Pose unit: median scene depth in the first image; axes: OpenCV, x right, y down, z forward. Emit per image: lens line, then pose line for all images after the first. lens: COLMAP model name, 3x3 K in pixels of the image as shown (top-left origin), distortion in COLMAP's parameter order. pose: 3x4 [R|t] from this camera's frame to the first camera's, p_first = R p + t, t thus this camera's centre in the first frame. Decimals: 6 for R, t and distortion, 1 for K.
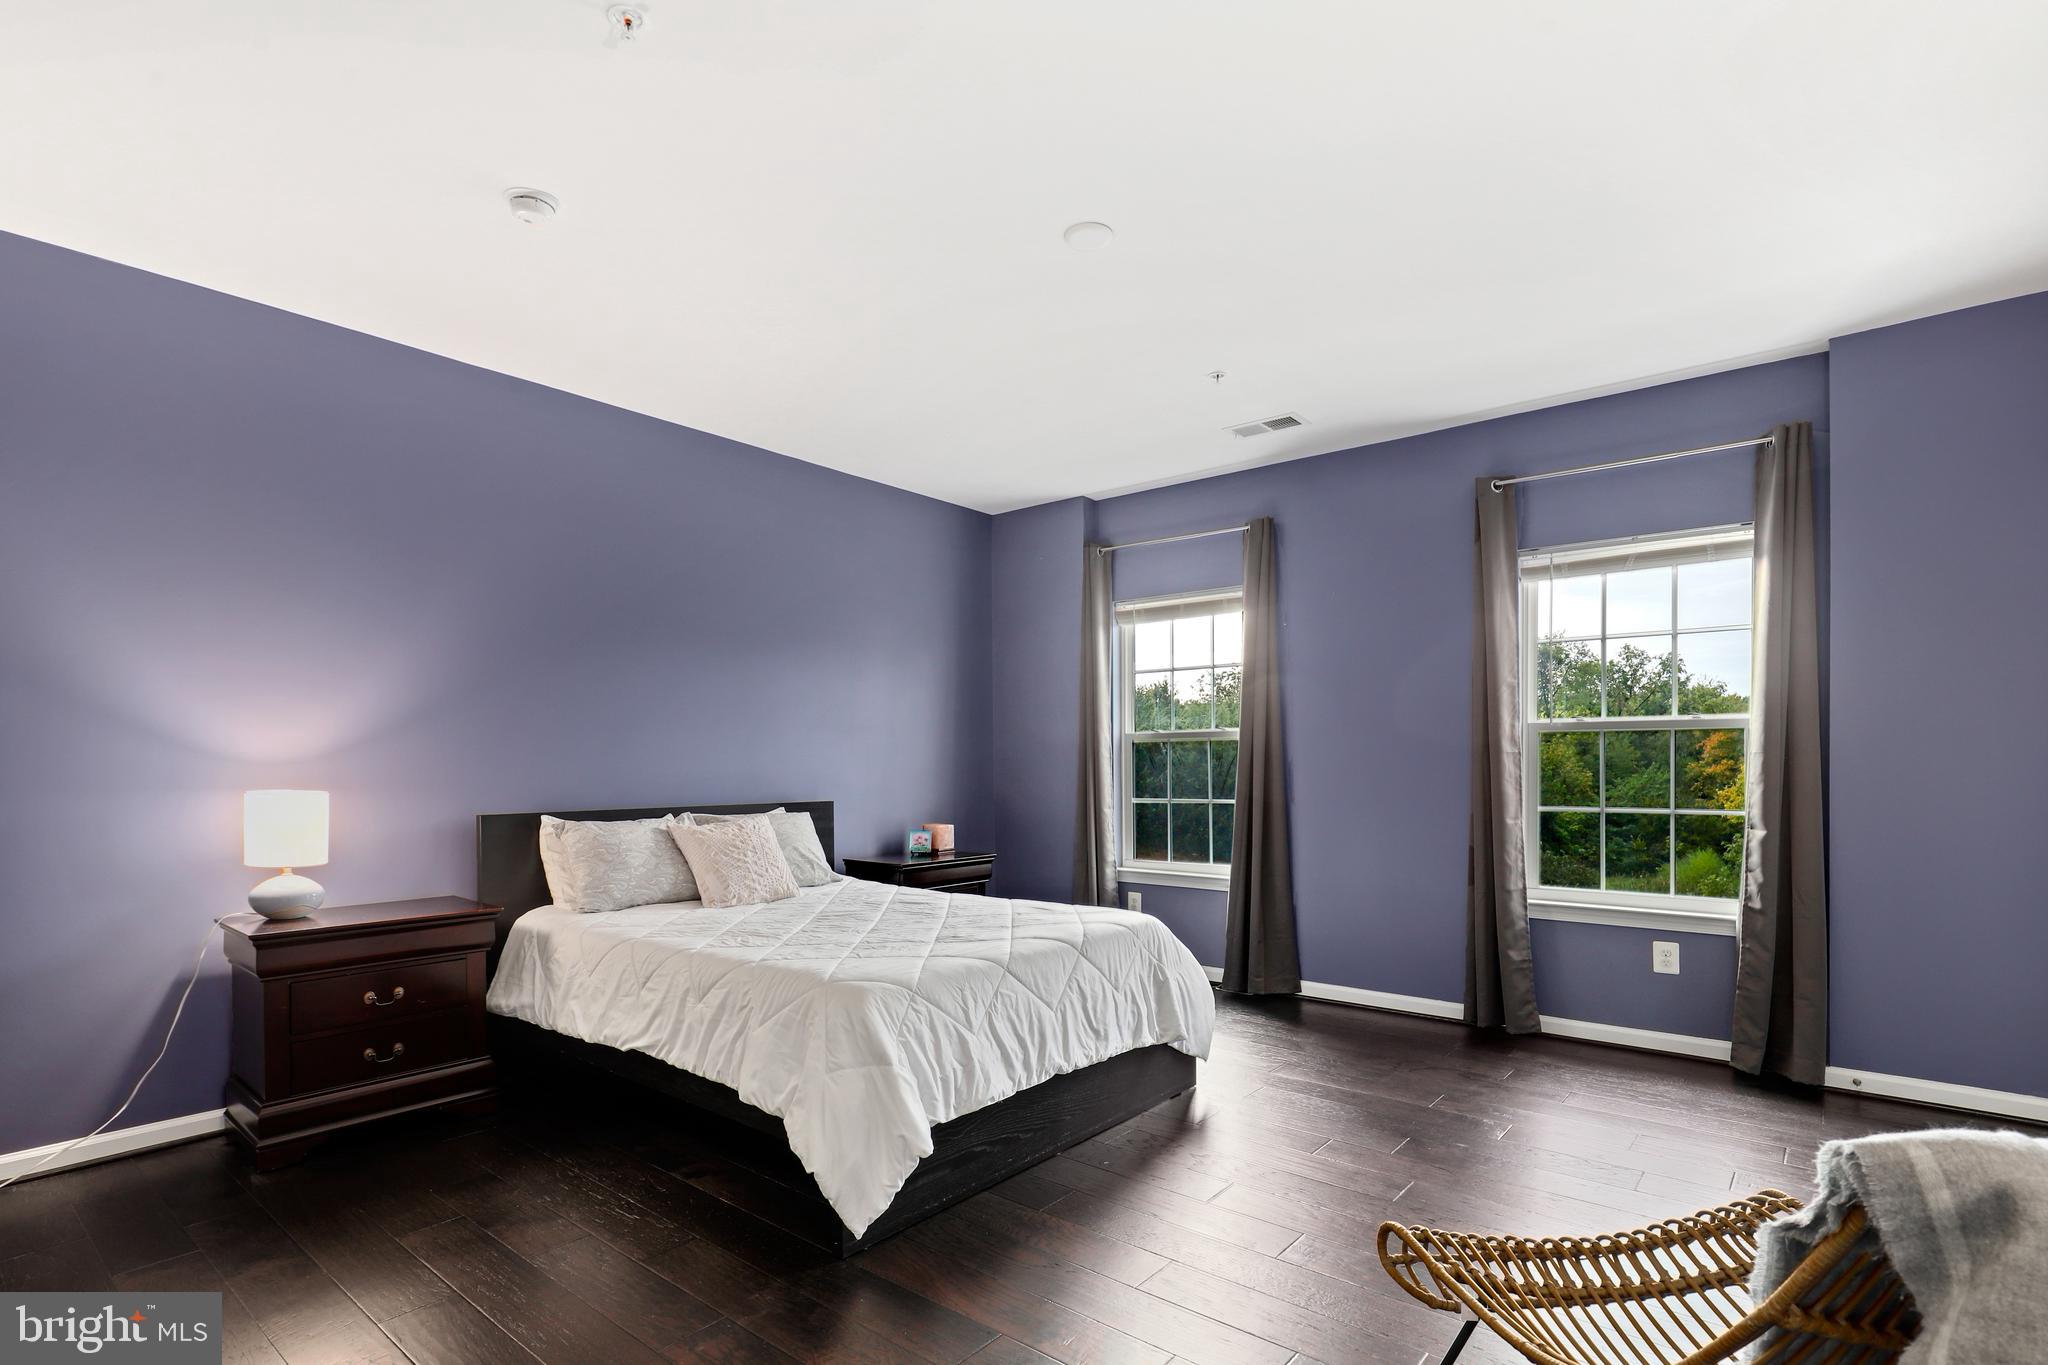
lens RADIAL K [[997.0, 0, 1025.4], [0, 997.0, 698.3], [0, 0, 1]] dist [0.003167, 0.000427]
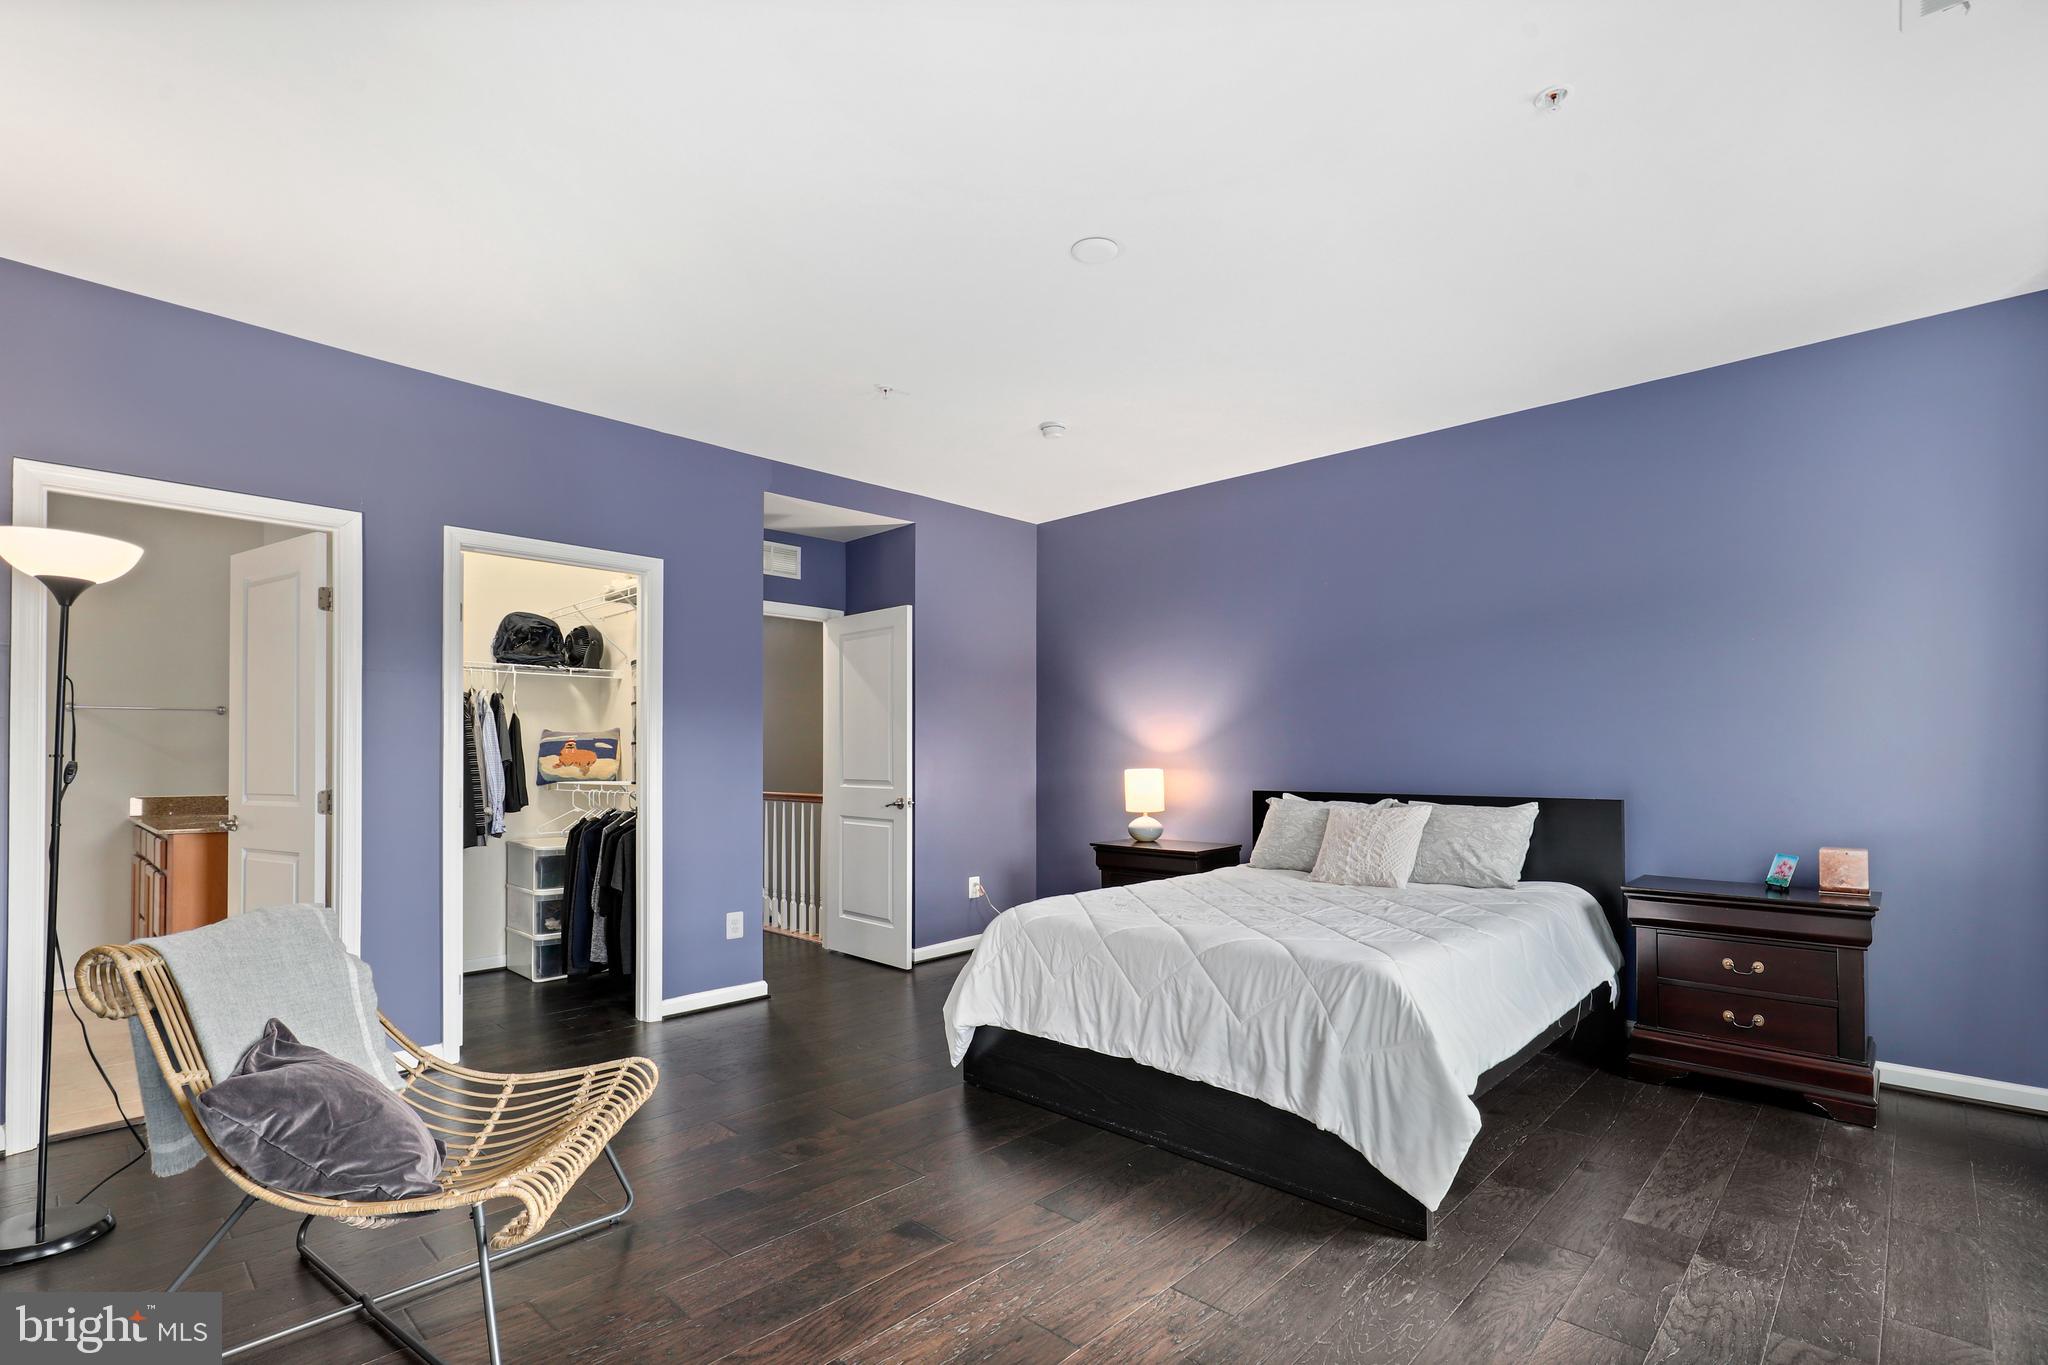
lens RADIAL K [[938.6, 0, 1035.9], [0, 938.6, 740.6], [0, 0, 1]] dist [-0.001016, -0.000726]
pose [[-0.066074, -0.005061, -0.997802, 0.925115], [0.083995, 0.996410, -0.010616, 0.038271], [0.994273, -0.084511, -0.065411, 0.886228]]
